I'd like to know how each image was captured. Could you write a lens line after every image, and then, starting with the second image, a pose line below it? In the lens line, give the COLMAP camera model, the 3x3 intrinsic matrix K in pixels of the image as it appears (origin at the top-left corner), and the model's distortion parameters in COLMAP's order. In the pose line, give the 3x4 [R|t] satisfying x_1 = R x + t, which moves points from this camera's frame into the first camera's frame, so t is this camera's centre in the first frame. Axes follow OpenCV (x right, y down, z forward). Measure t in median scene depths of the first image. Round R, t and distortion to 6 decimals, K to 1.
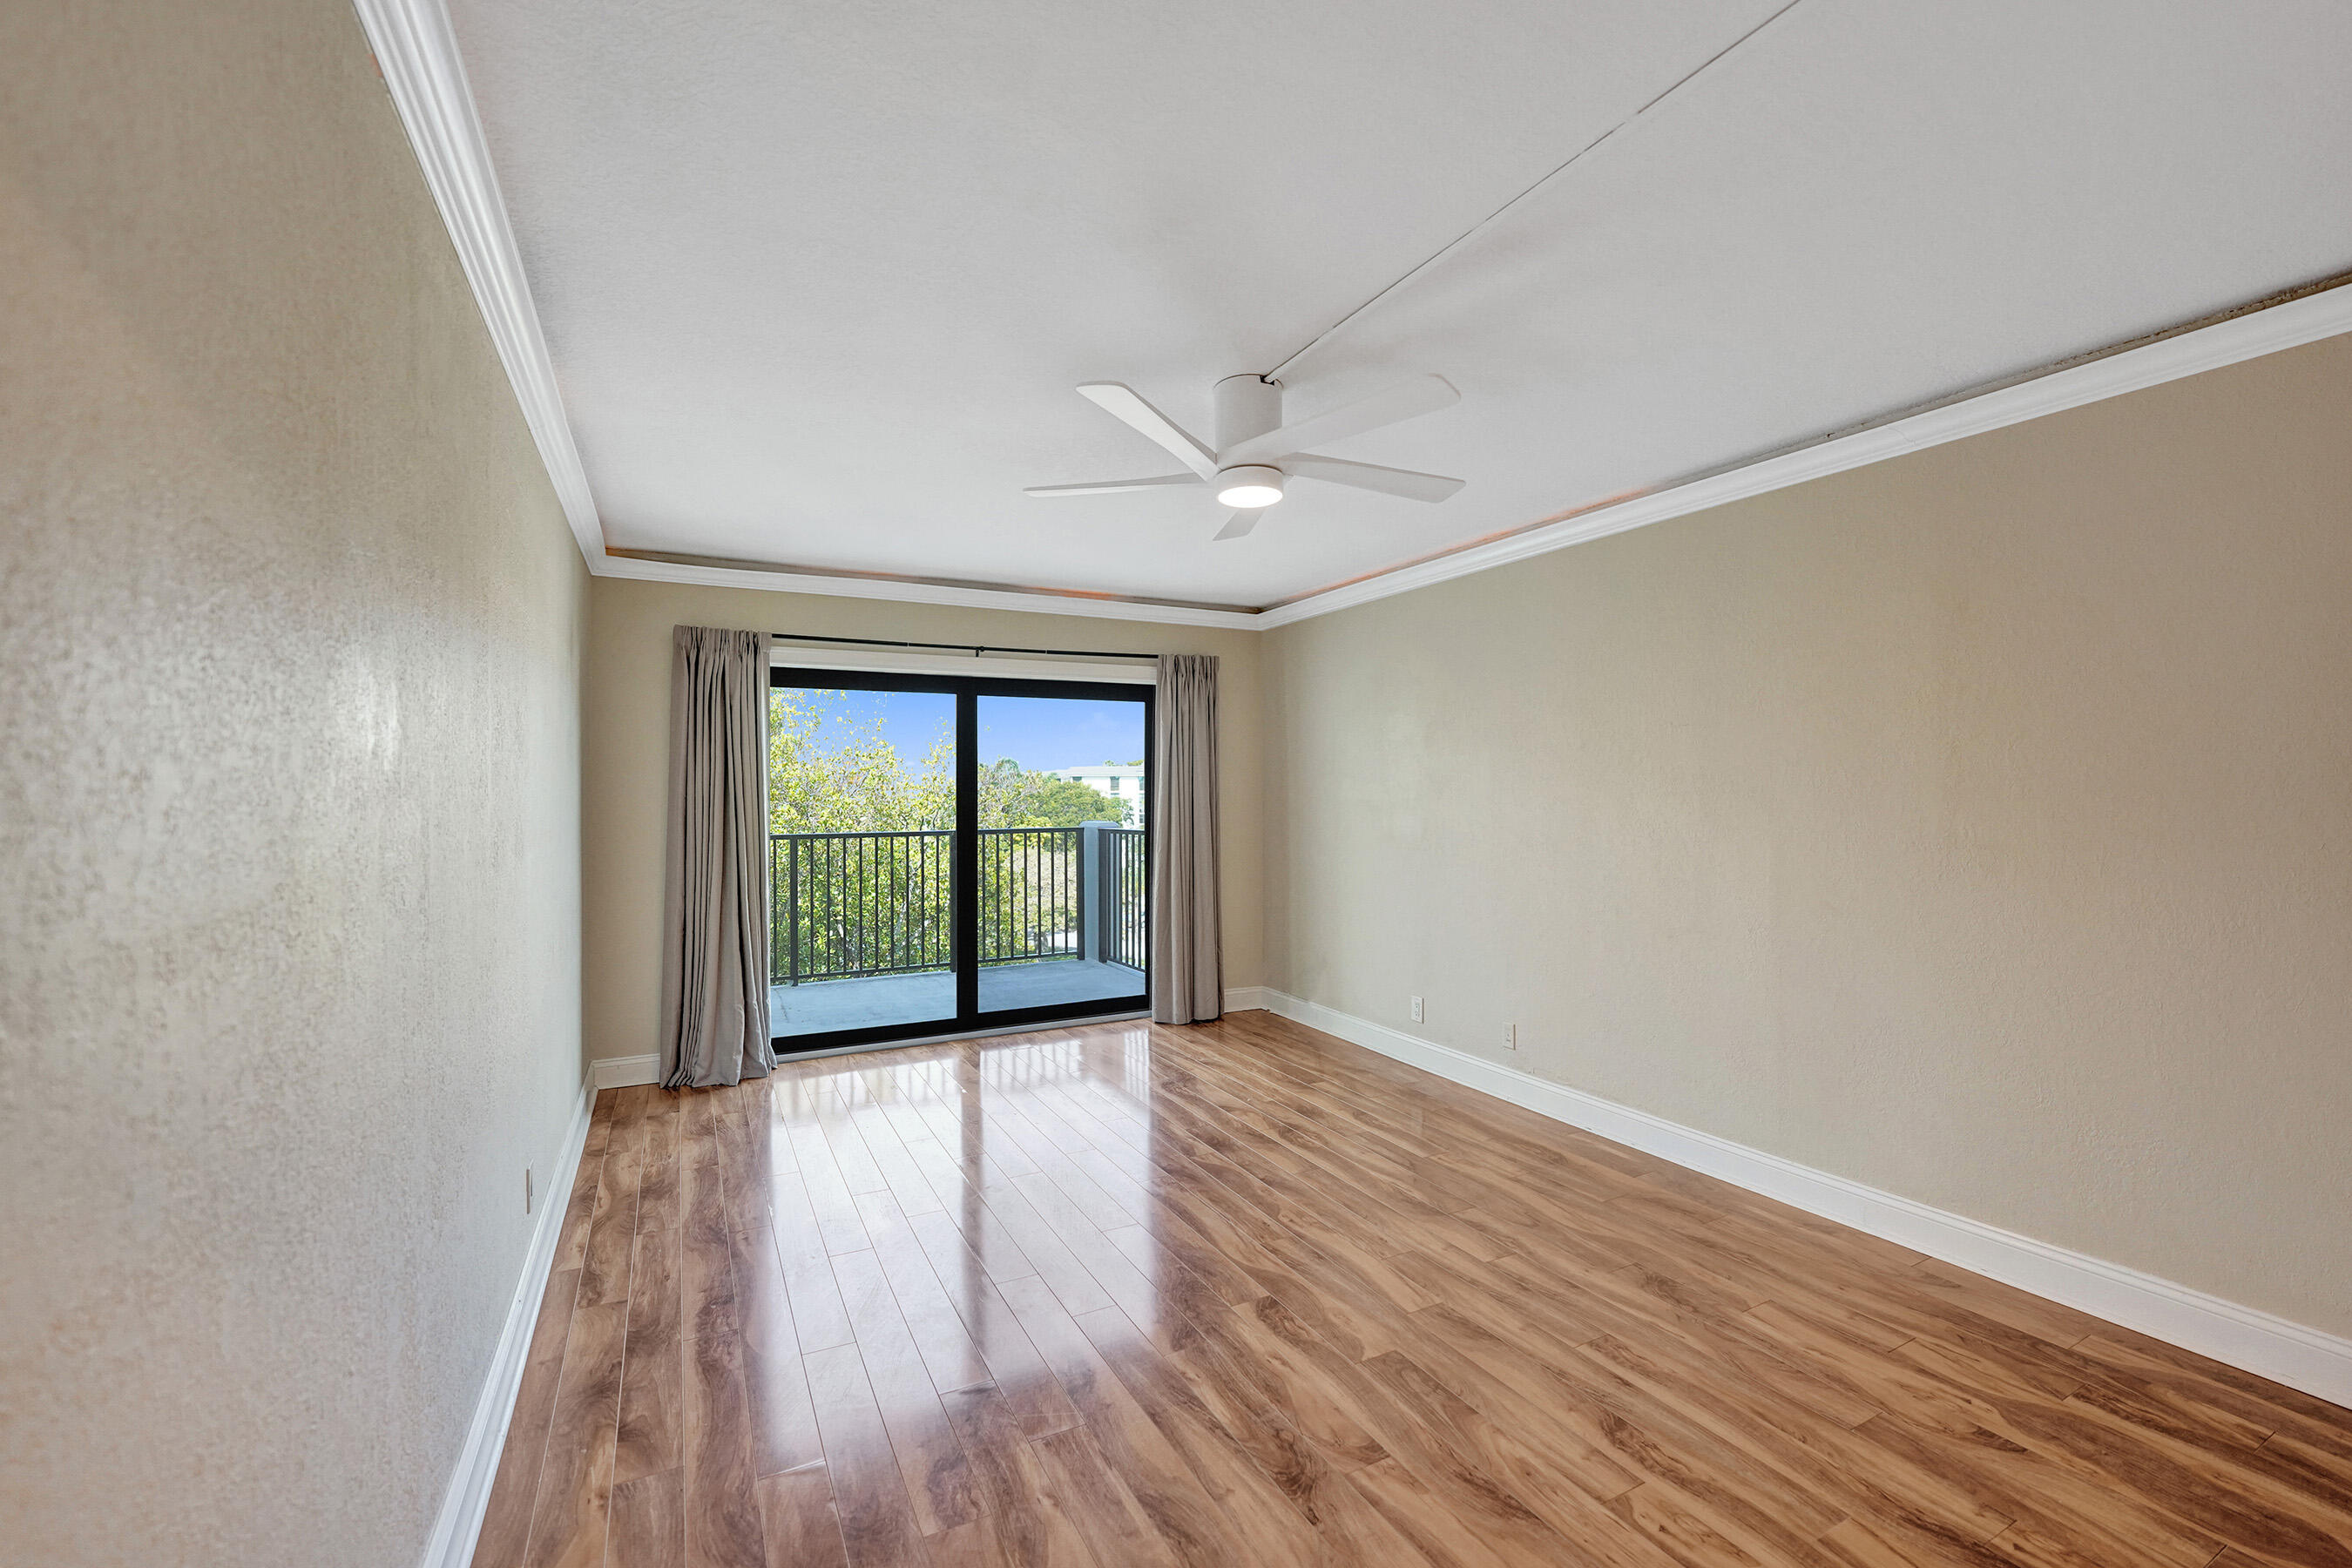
lens RADIAL K [[979.2, 0, 1167.9], [0, 979.2, 782.0], [0, 0, 1]] dist [-0.017596, 0.004774]
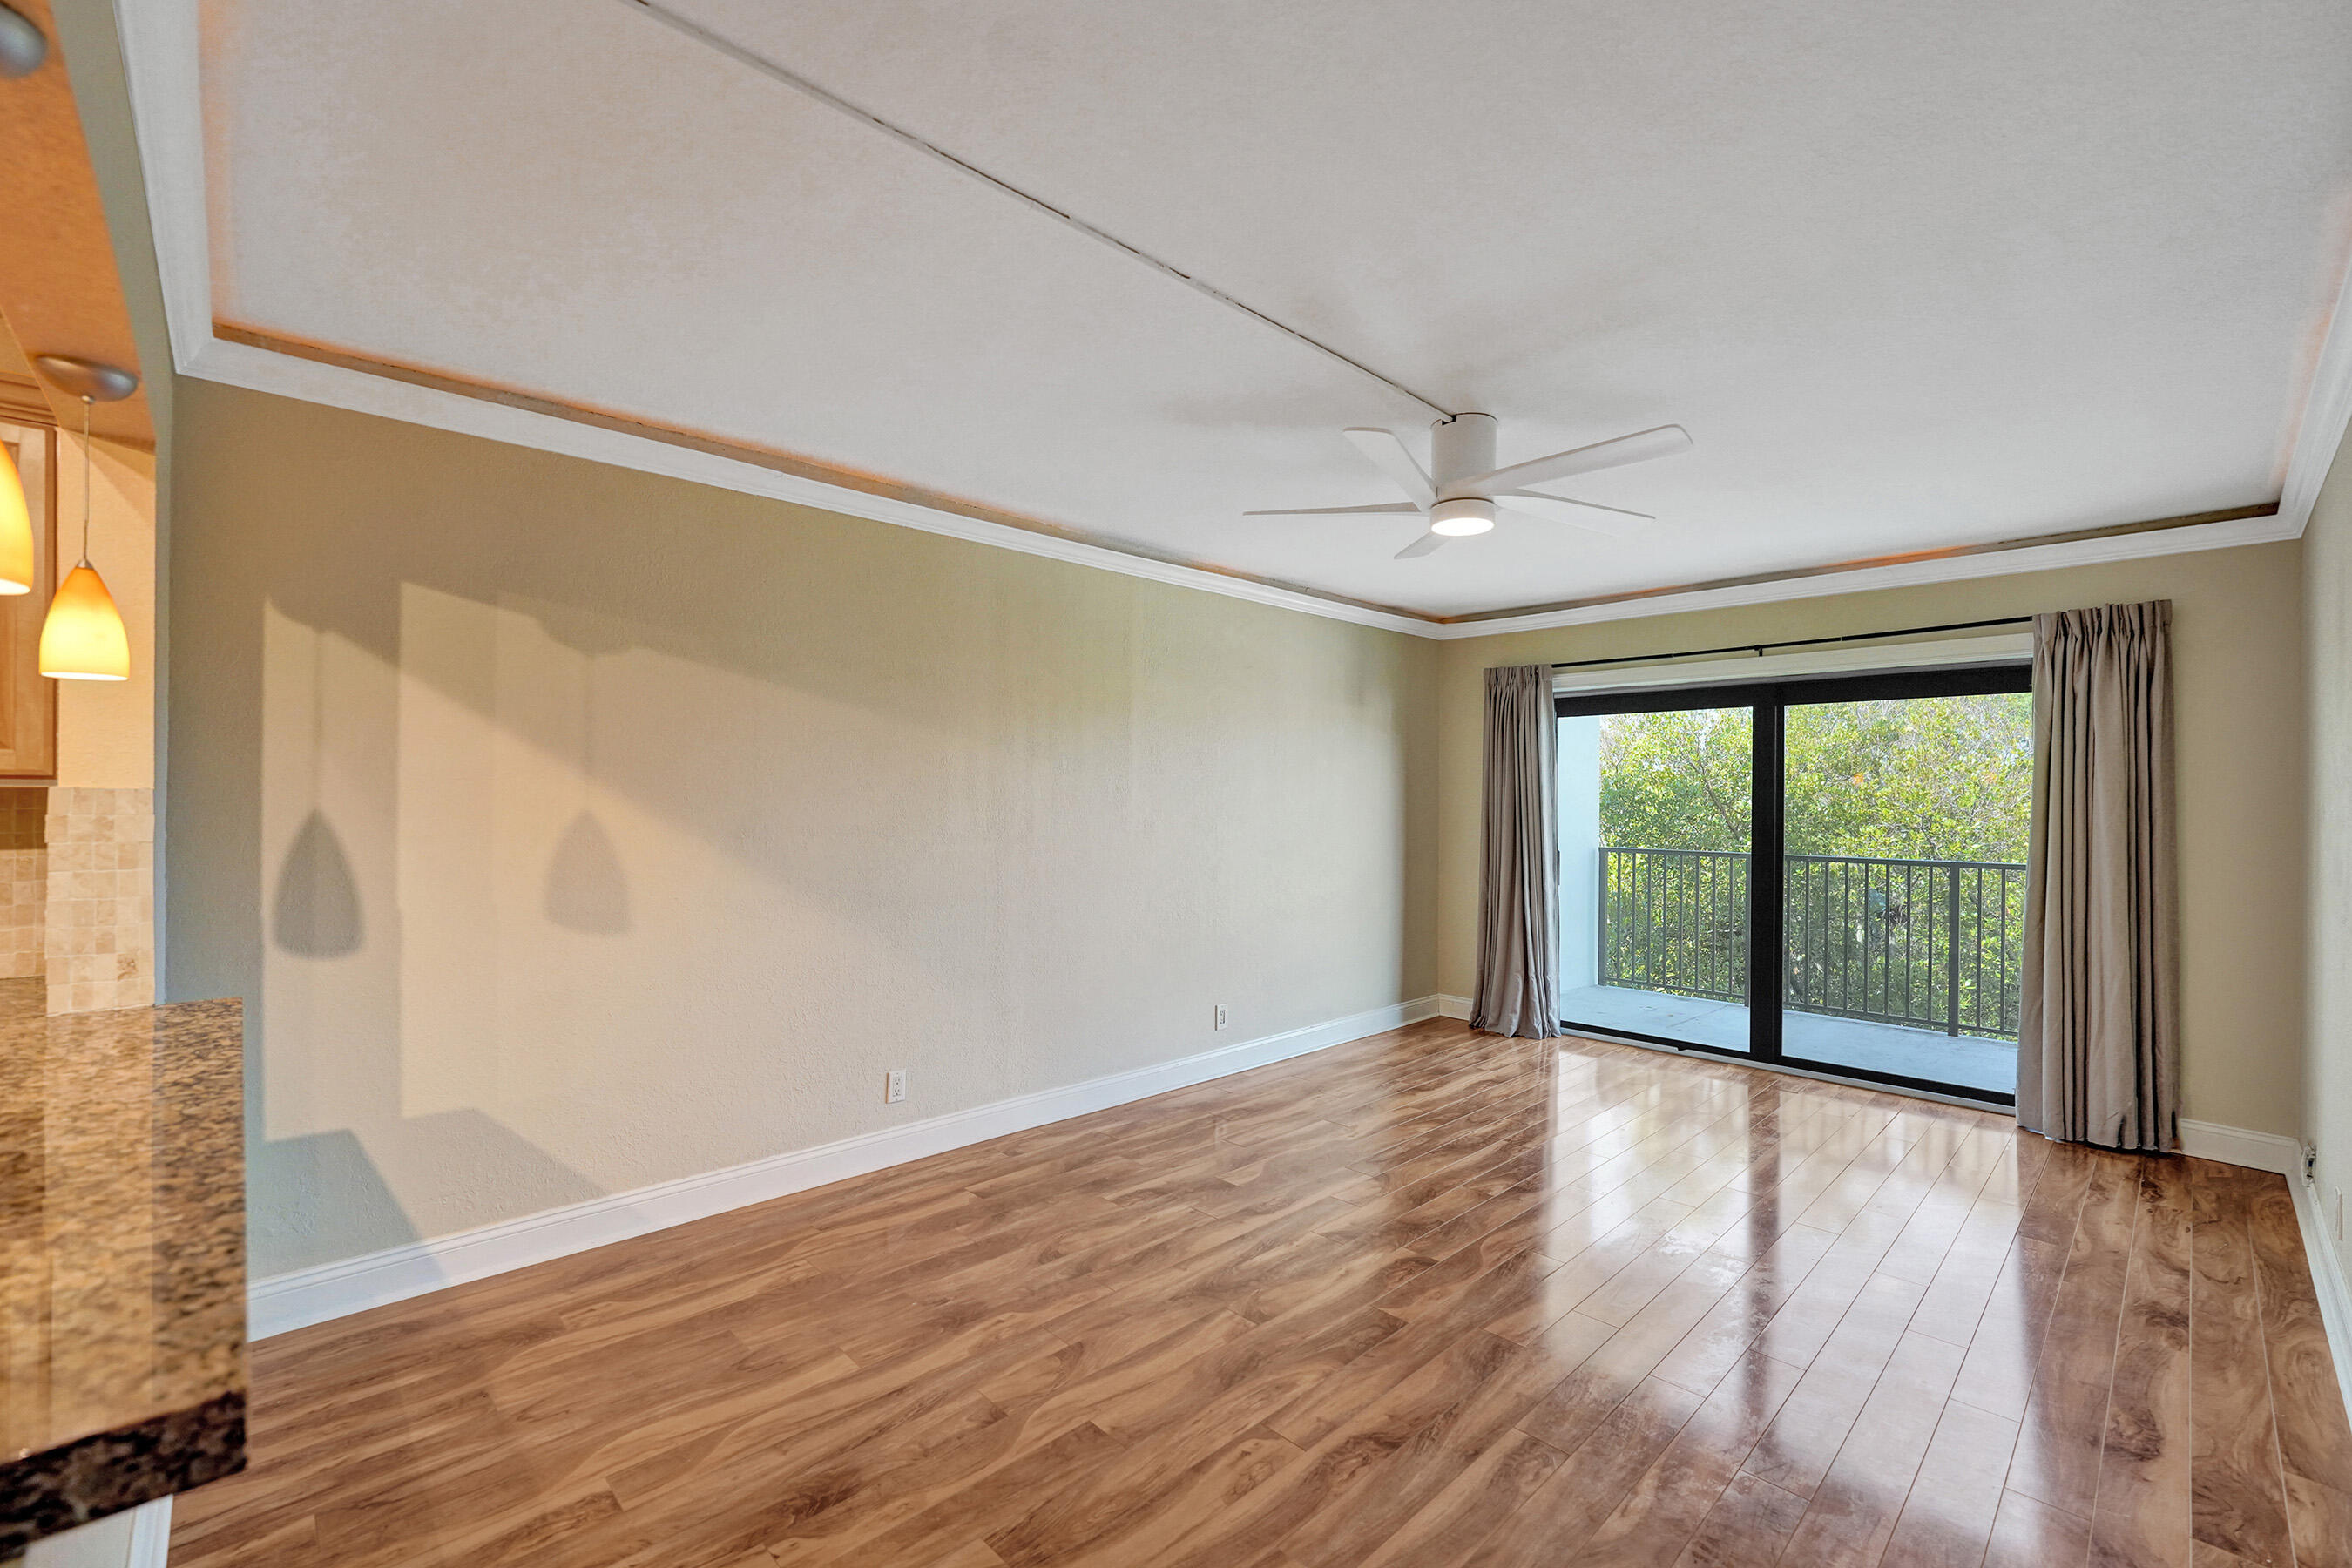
lens RADIAL K [[979.2, 0, 1166.1], [0, 979.2, 793.9], [0, 0, 1]] dist [-0.017596, 0.004774]
pose [[0.284169, 0.001620, -0.958773, 0.606690], [-0.009250, 0.999957, -0.001052, 0.009667], [0.958730, 0.009167, 0.284171, 0.232573]]
